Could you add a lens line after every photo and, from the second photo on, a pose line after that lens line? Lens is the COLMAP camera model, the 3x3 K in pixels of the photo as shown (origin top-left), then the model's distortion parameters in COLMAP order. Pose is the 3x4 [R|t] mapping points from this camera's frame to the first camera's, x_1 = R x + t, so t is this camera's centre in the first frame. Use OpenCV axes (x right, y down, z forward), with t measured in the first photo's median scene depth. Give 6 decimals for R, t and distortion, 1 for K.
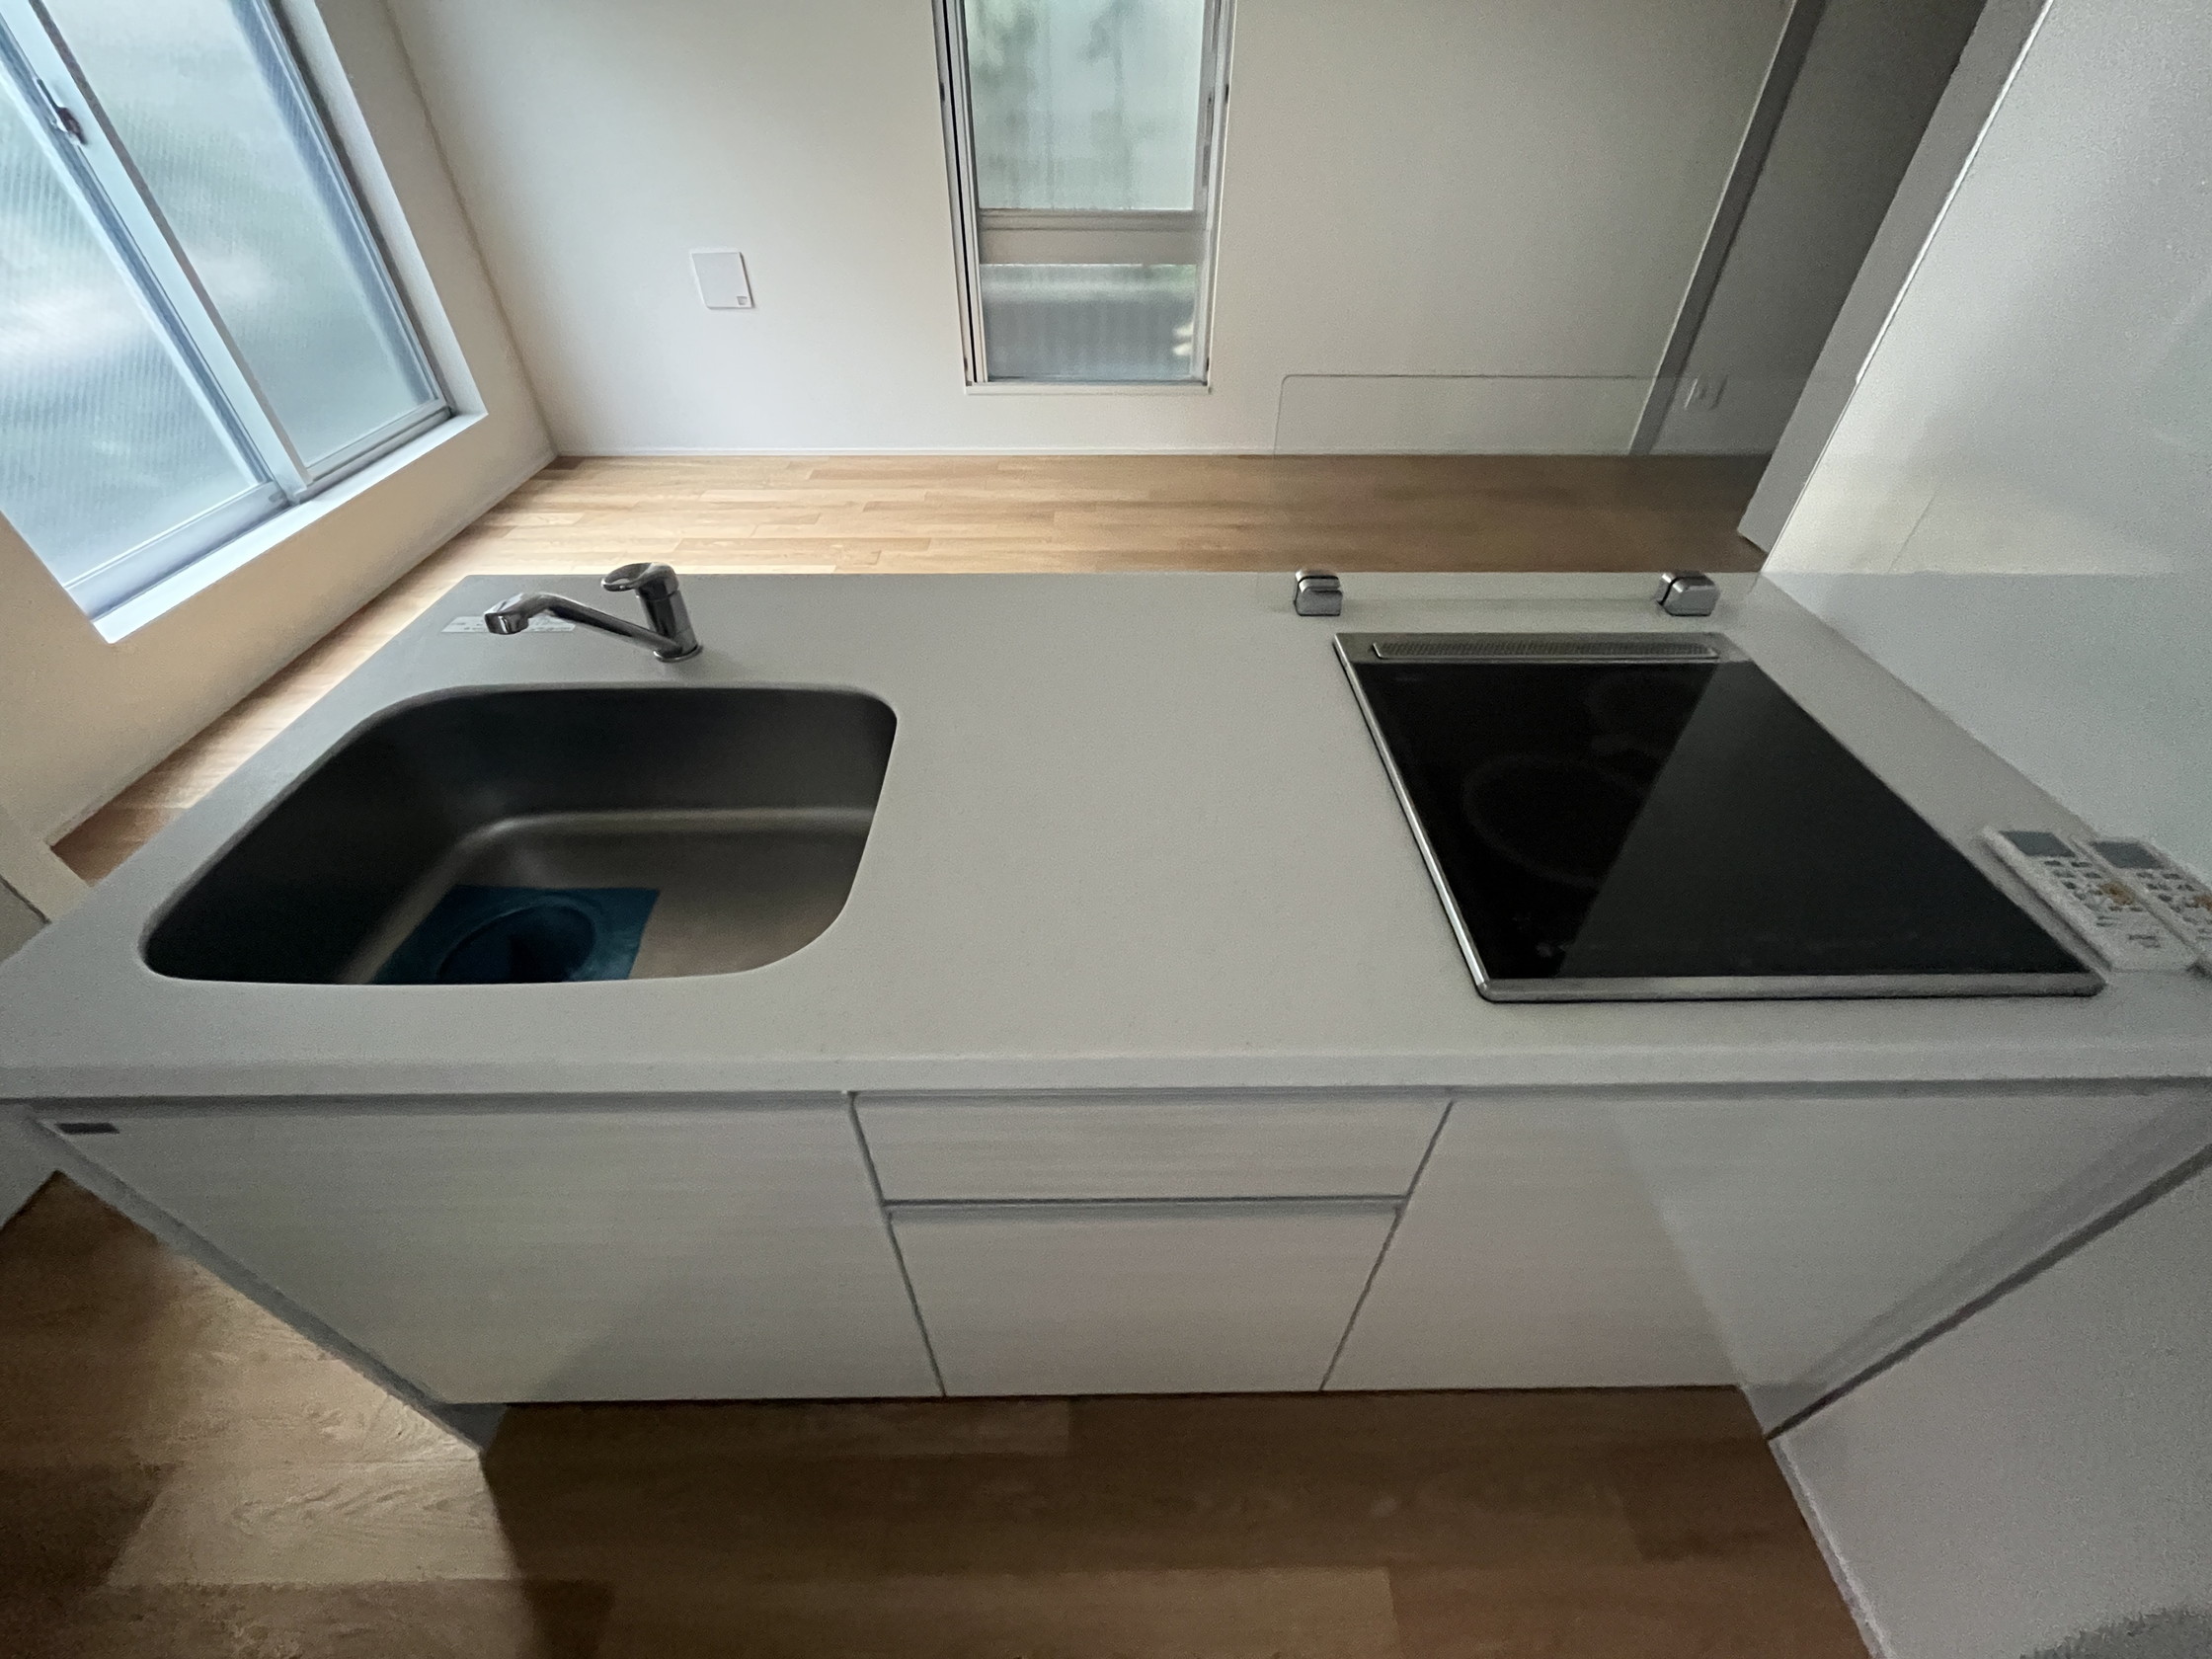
lens RADIAL K [[899.4, 0, 1106.0], [0, 899.4, 829.5], [0, 0, 1]] dist [-0.009490, 0.006134]
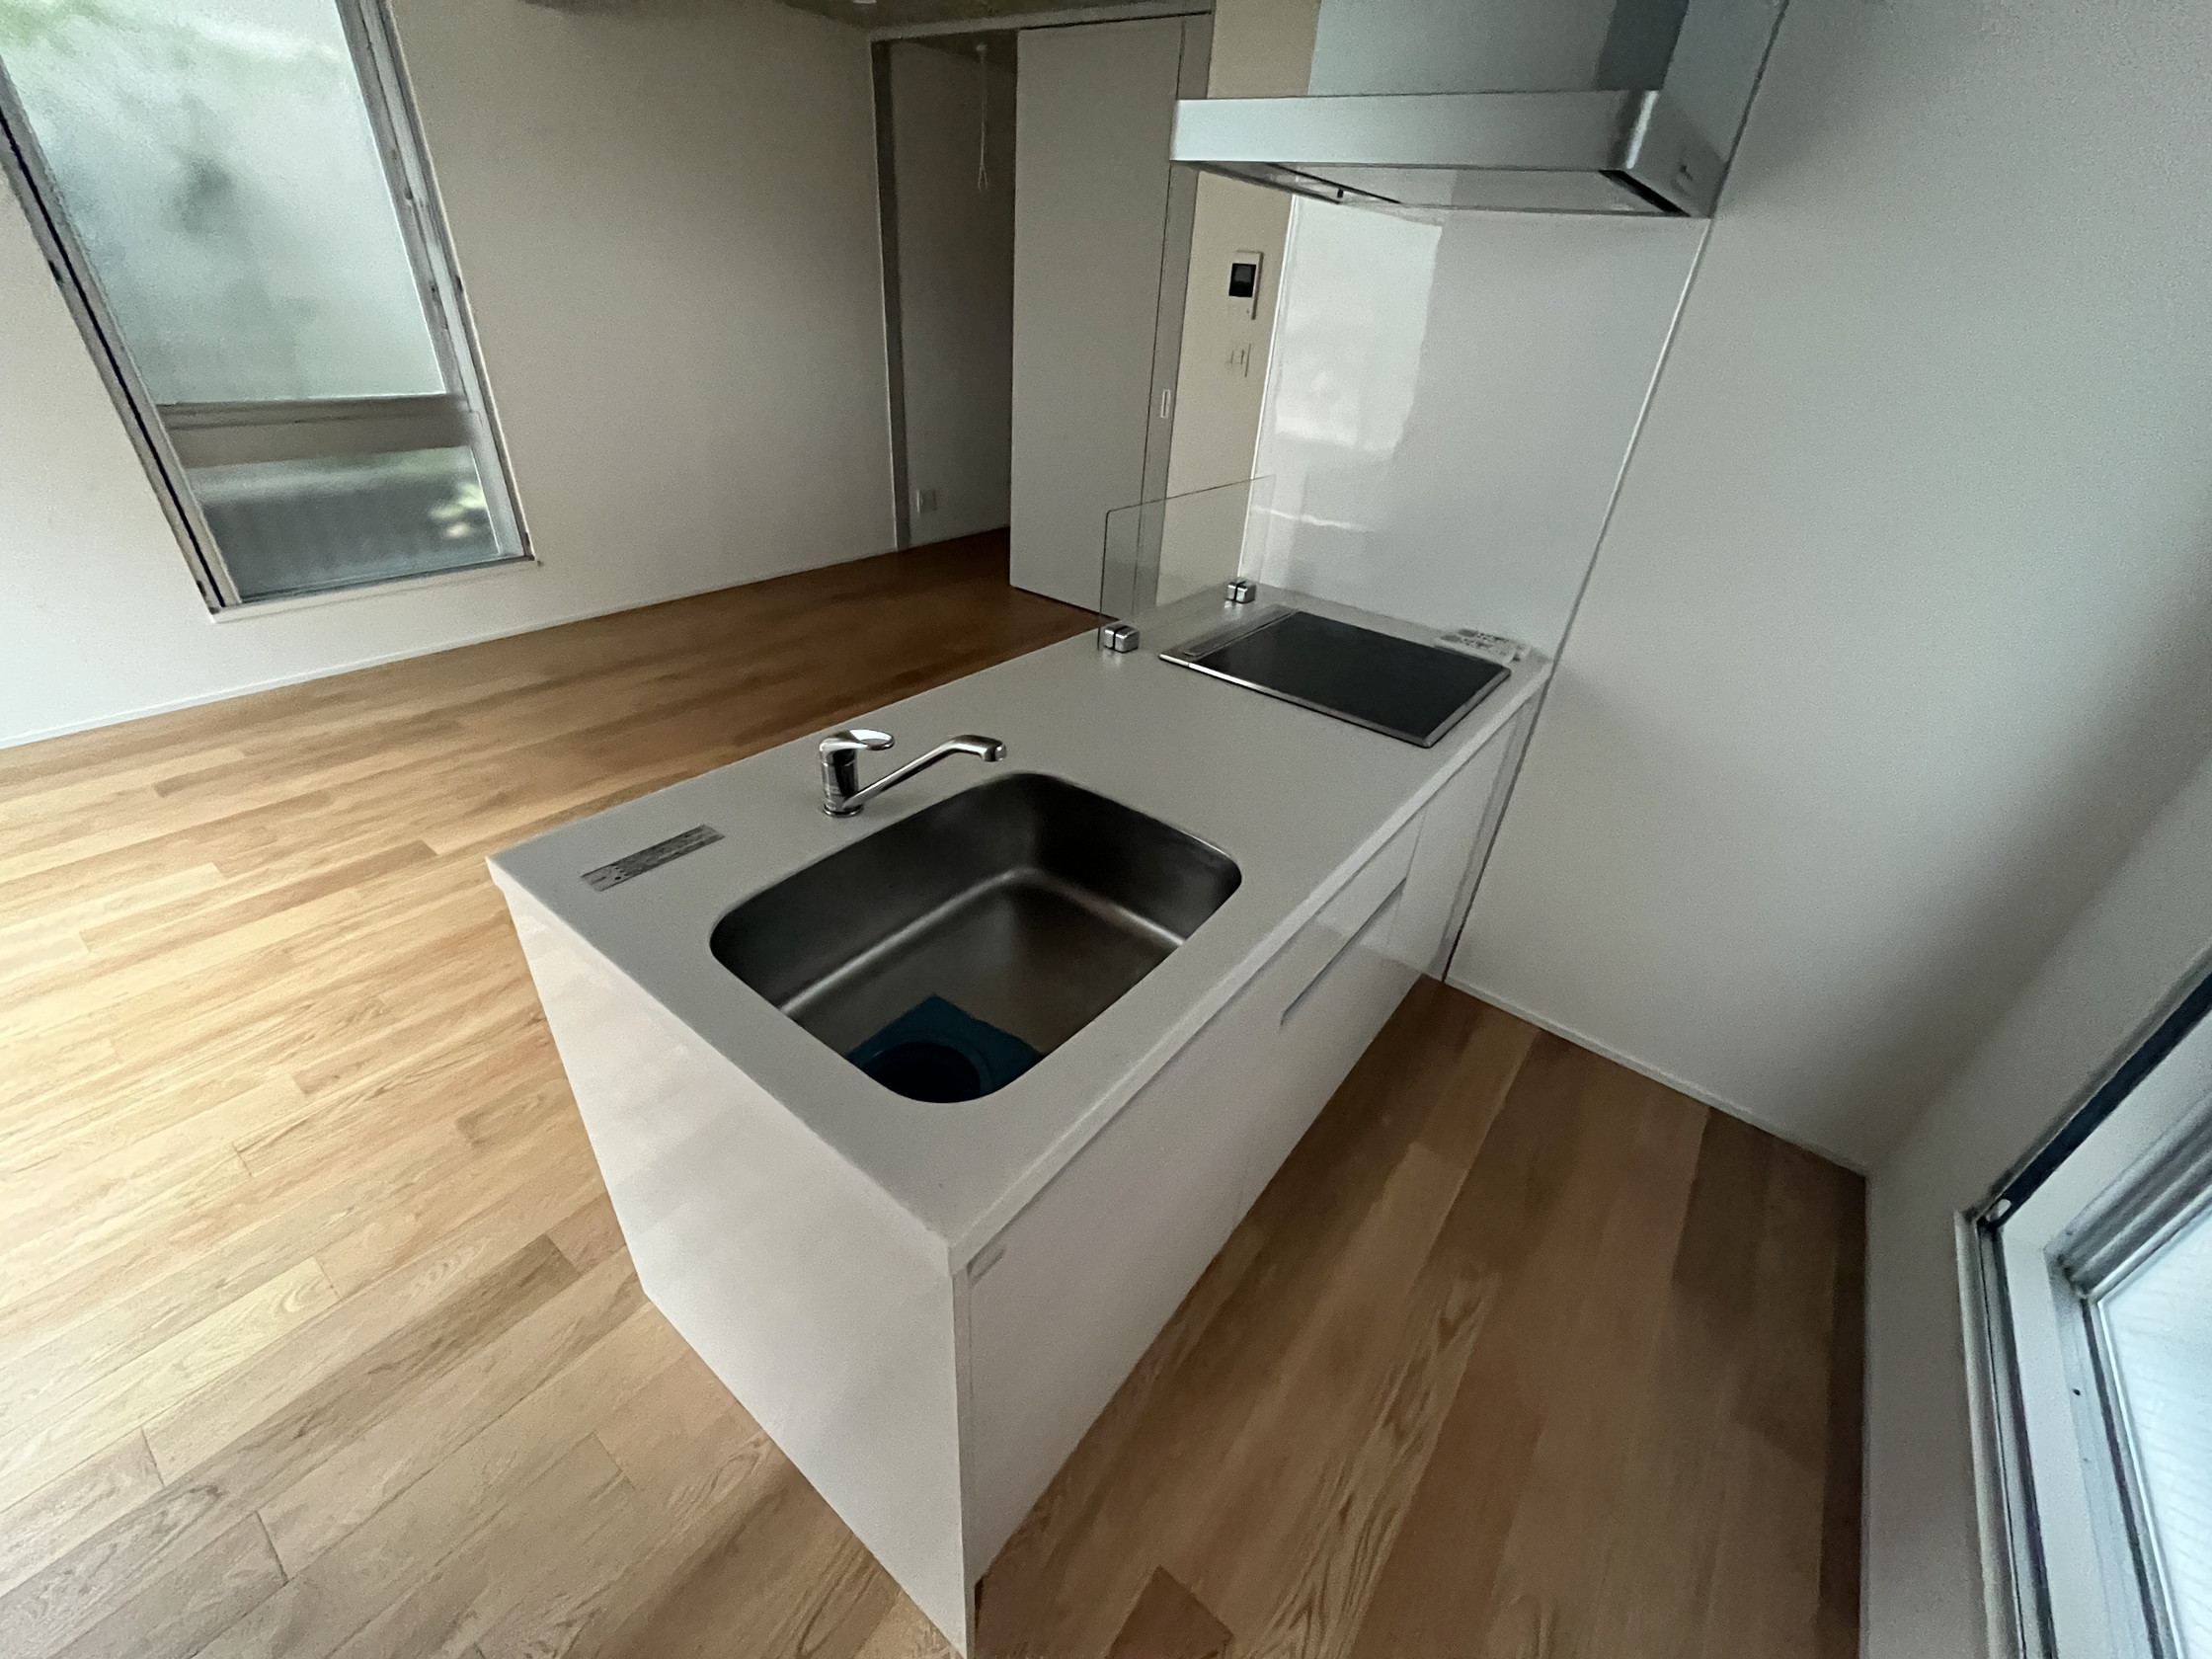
lens RADIAL K [[899.4, 0, 1106.0], [0, 899.4, 829.5], [0, 0, 1]] dist [-0.009490, 0.006134]
pose [[0.617172, -0.382263, 0.687731, -0.301228], [0.462457, 0.883378, 0.076000, -0.030592], [-0.636578, 0.271141, 0.721977, -0.006278]]
